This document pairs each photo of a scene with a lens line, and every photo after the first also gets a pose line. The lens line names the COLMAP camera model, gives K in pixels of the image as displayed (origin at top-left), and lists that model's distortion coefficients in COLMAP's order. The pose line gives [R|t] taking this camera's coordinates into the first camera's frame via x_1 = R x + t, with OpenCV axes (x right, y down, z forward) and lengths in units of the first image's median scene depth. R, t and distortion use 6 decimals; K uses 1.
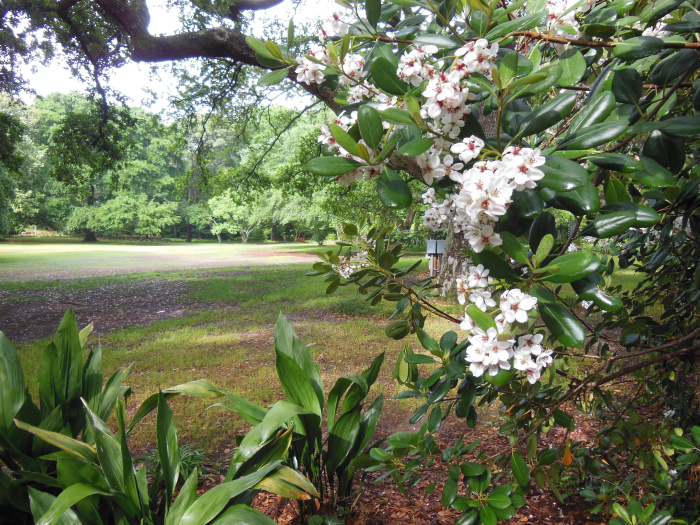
lens RADIAL K [[501.8, 0, 350.0], [0, 501.8, 262.5], [0, 0, 1]] dist [0.004993, 0.007042]
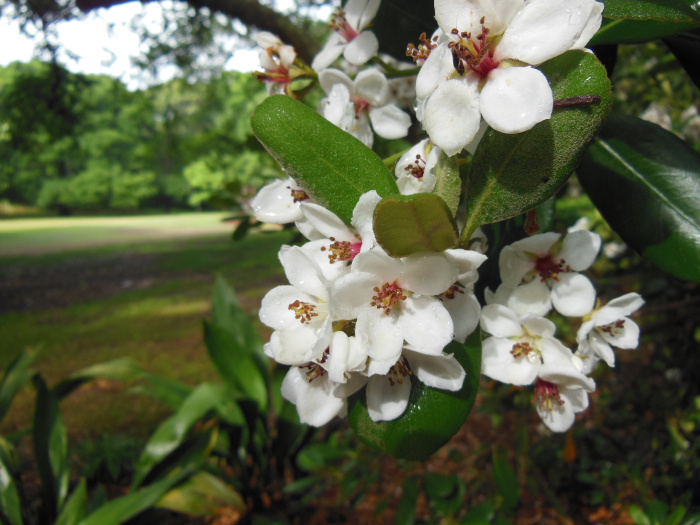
lens RADIAL K [[501.8, 0, 350.0], [0, 501.8, 262.5], [0, 0, 1]] dist [0.004993, 0.007042]
pose [[0.998867, -0.035758, 0.031408, 0.080305], [0.033557, 0.997120, 0.068015, 0.043112], [-0.033749, -0.066884, 0.997190, 0.239451]]
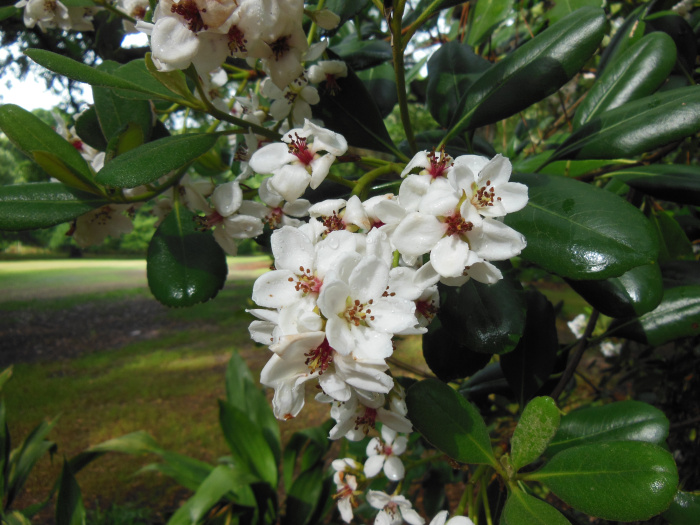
lens RADIAL K [[502.8, 0, 350.0], [0, 502.8, 262.5], [0, 0, 1]] dist [0.003552, 0.001607]
pose [[0.999590, -0.019432, 0.021049, 0.071001], [0.019873, 0.999583, -0.020972, -0.041060], [-0.020632, 0.021382, 0.999558, 0.181344]]
